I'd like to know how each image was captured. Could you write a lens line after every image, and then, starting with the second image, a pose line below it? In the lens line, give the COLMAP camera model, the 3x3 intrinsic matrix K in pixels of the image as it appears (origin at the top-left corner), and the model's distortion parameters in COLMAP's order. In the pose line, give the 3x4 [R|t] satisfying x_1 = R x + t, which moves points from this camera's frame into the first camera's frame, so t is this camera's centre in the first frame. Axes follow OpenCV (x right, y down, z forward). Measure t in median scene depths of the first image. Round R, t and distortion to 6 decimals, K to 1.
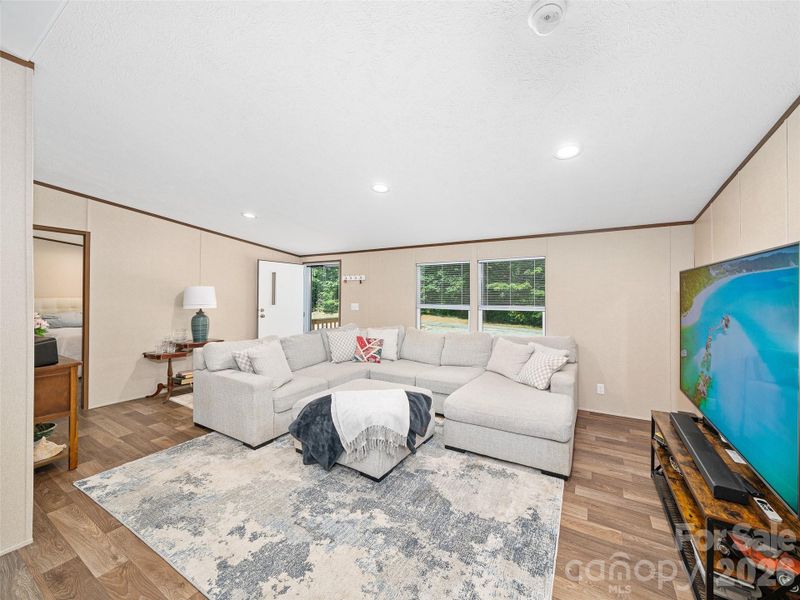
lens RADIAL K [[317.4, 0, 391.2], [0, 317.4, 298.6], [0, 0, 1]] dist [-0.001944, 0.000017]
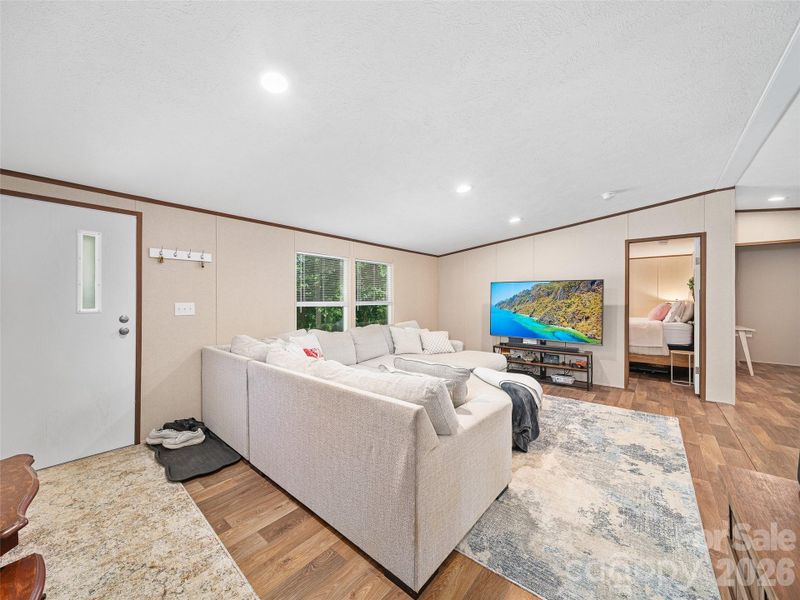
lens RADIAL K [[317.4, 0, 391.2], [0, 317.4, 298.6], [0, 0, 1]] dist [-0.001944, 0.000017]
pose [[0.139921, -0.002764, 0.990159, -1.689221], [0.000995, 0.999996, 0.002651, 0.020442], [-0.990162, 0.000614, 0.139923, 1.605258]]
